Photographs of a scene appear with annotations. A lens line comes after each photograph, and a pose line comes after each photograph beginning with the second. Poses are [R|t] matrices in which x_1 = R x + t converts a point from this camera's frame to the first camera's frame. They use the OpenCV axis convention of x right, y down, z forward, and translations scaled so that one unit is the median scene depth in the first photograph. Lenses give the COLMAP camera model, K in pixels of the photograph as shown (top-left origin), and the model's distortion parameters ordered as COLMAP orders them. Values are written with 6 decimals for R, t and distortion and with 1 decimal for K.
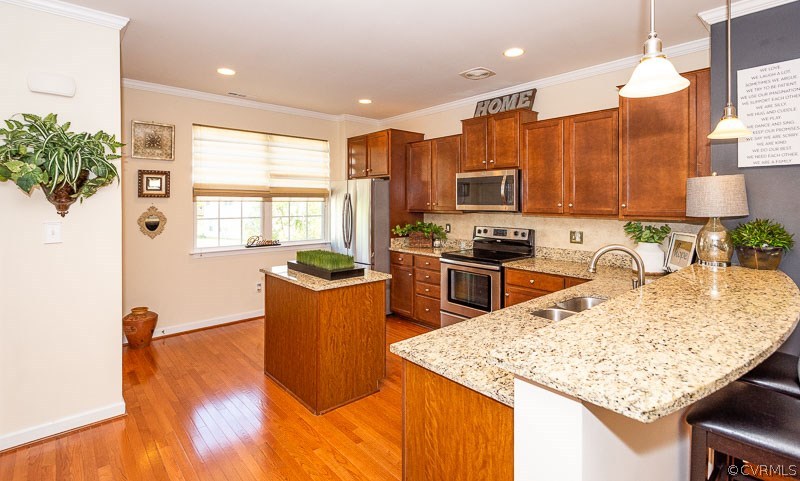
lens RADIAL K [[385.5, 0, 404.3], [0, 385.5, 203.9], [0, 0, 1]] dist [-0.004136, -0.000631]
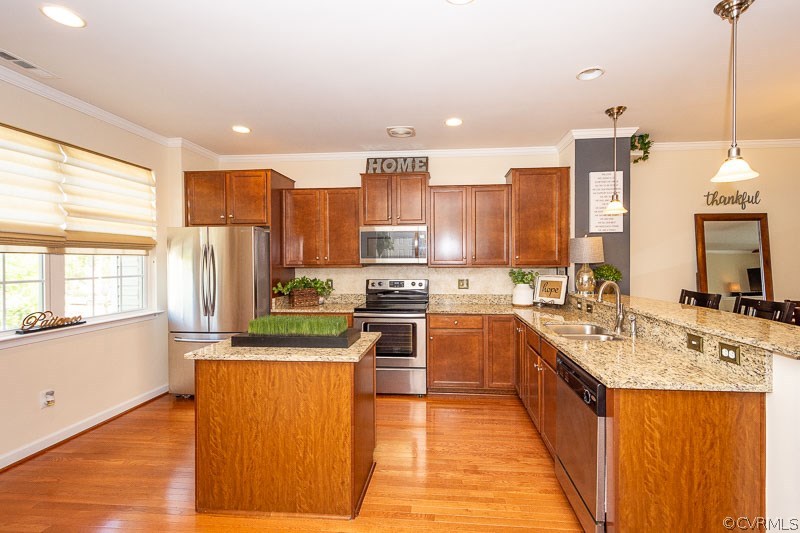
lens RADIAL K [[348.5, 0, 426.0], [0, 348.5, 272.2], [0, 0, 1]] dist [0.000025, 0.000218]
pose [[0.721032, -0.025753, 0.692423, -0.370102], [0.008214, 0.999557, 0.028622, 0.013356], [-0.692853, -0.014950, 0.720924, 0.236955]]
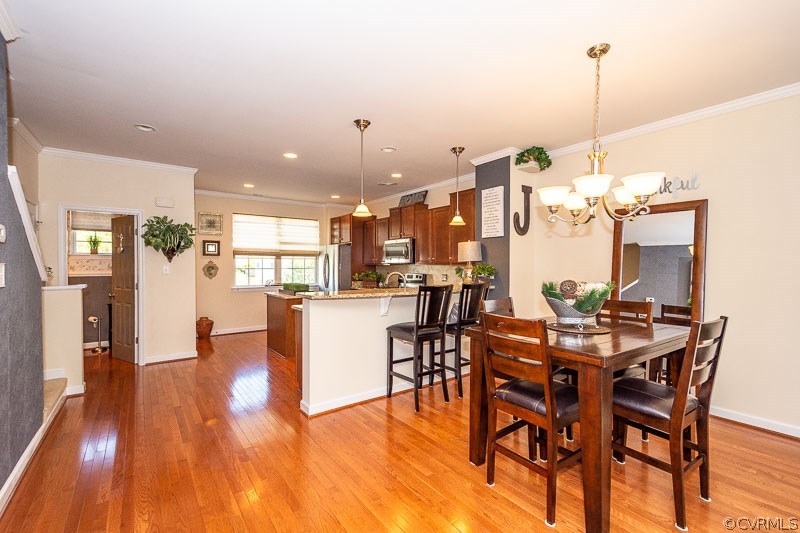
lens RADIAL K [[348.5, 0, 404.0], [0, 348.5, 268.6], [0, 0, 1]] dist [0.000025, 0.000218]
pose [[0.996714, 0.000098, -0.080999, 0.342697], [0.000330, 0.999986, 0.005274, 0.032887], [0.080998, -0.005283, 0.996700, -0.496513]]
